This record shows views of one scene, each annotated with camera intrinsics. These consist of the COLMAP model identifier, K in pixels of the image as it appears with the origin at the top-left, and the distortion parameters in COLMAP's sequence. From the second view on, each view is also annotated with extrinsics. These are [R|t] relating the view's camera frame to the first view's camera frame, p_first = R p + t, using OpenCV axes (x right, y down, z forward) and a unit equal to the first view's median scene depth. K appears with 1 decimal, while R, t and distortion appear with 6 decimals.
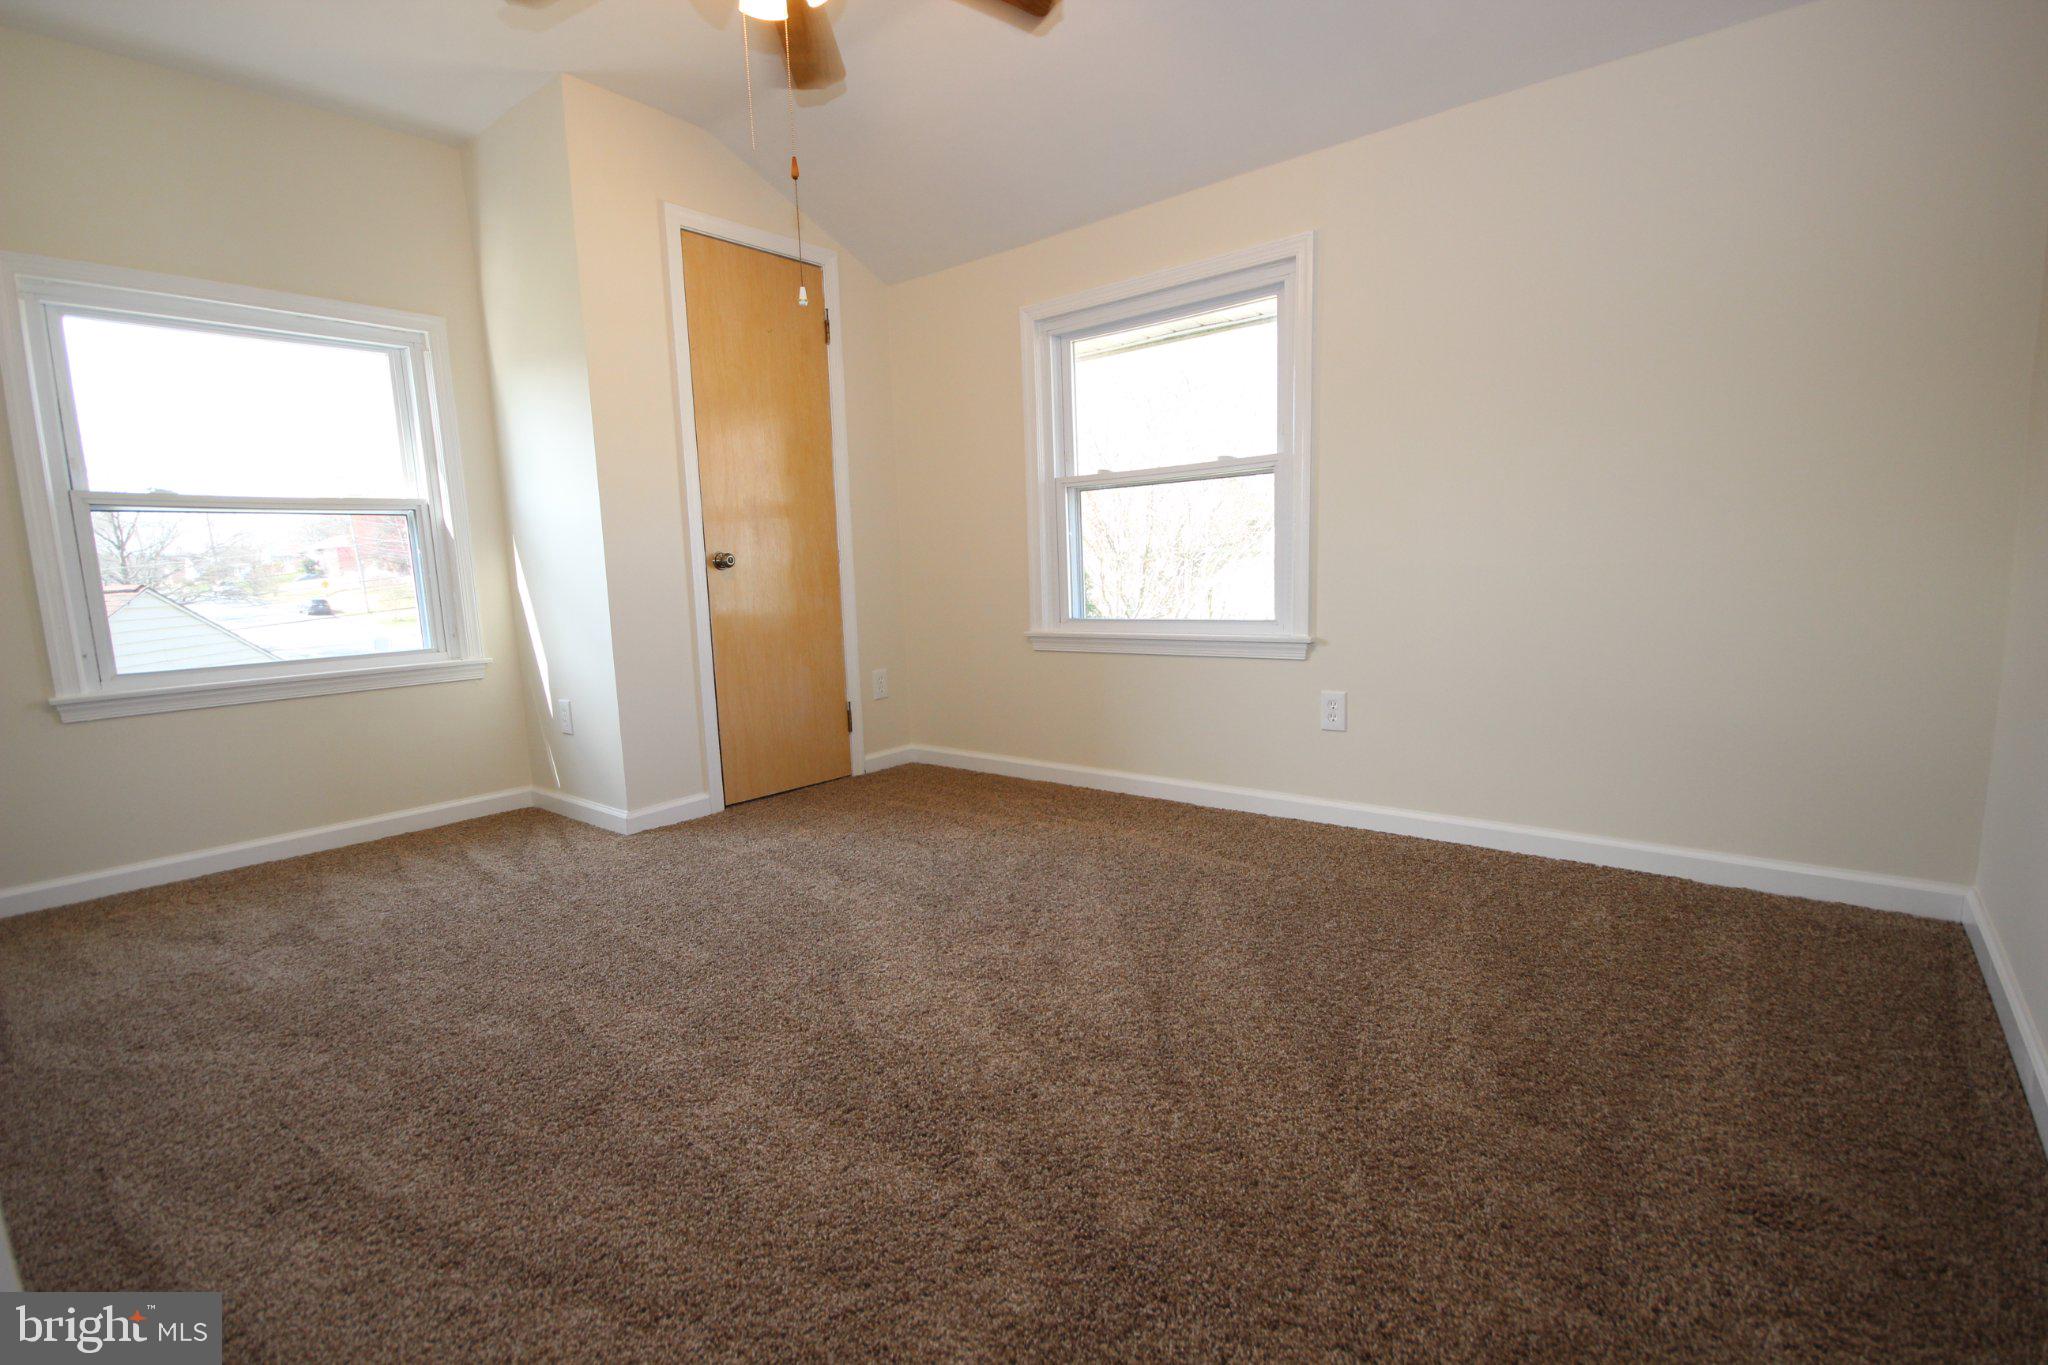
lens RADIAL K [[944.4, 0, 1022.5], [0, 944.4, 674.6], [0, 0, 1]] dist [-0.001939, -0.000962]
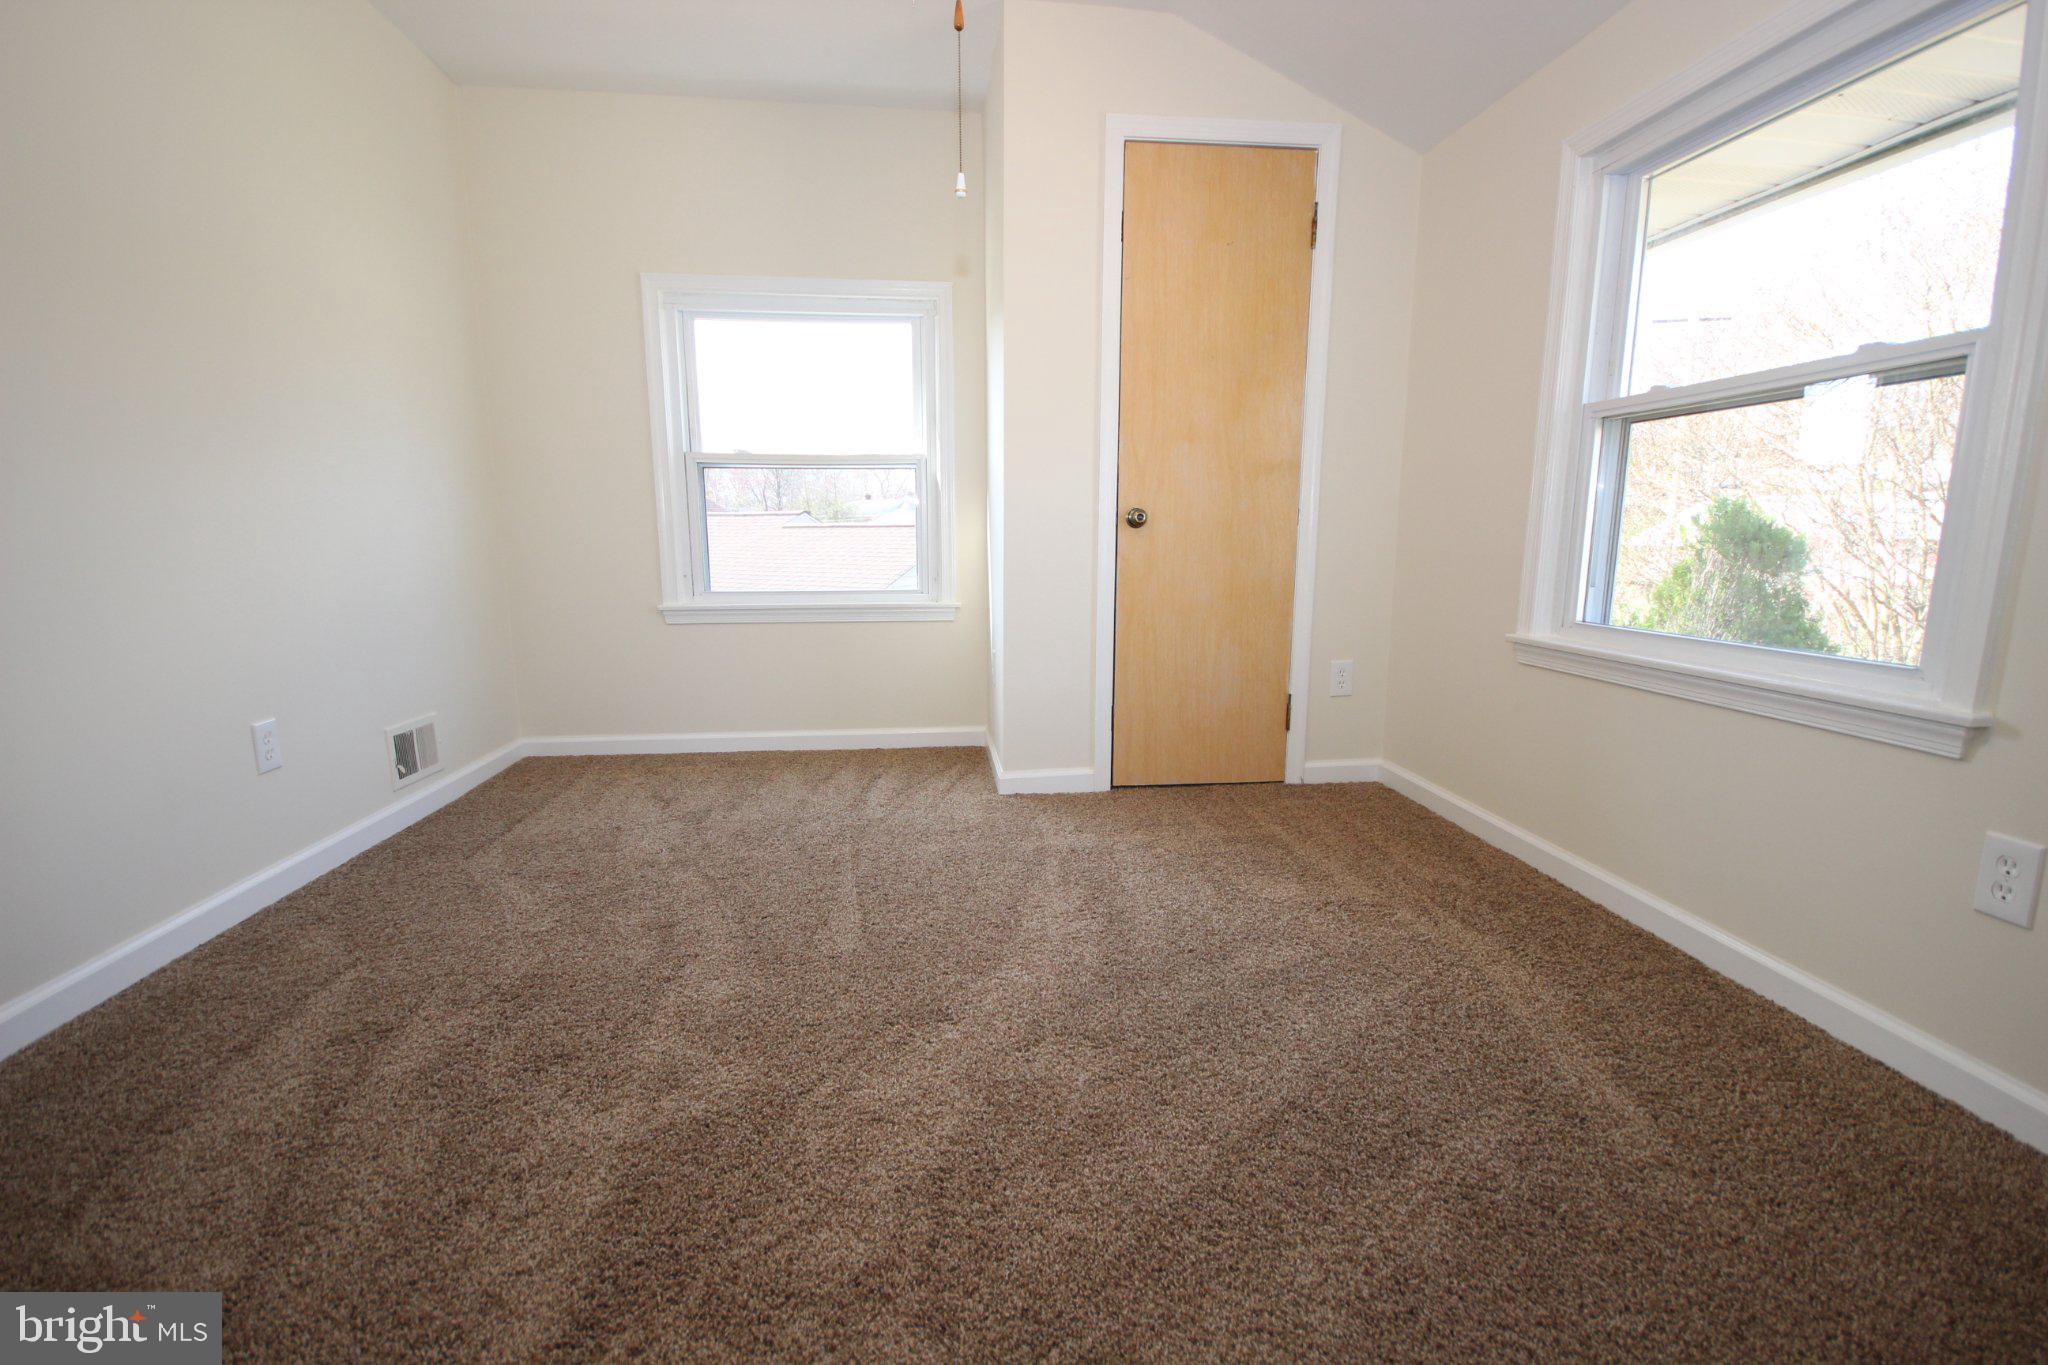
lens RADIAL K [[944.4, 0, 1020.7], [0, 944.4, 688.8], [0, 0, 1]] dist [-0.001939, -0.000962]
pose [[0.718776, 0.151075, -0.678629, 0.259509], [-0.107092, 0.988514, 0.106634, -0.048624], [0.686944, -0.003970, 0.726700, 0.300099]]
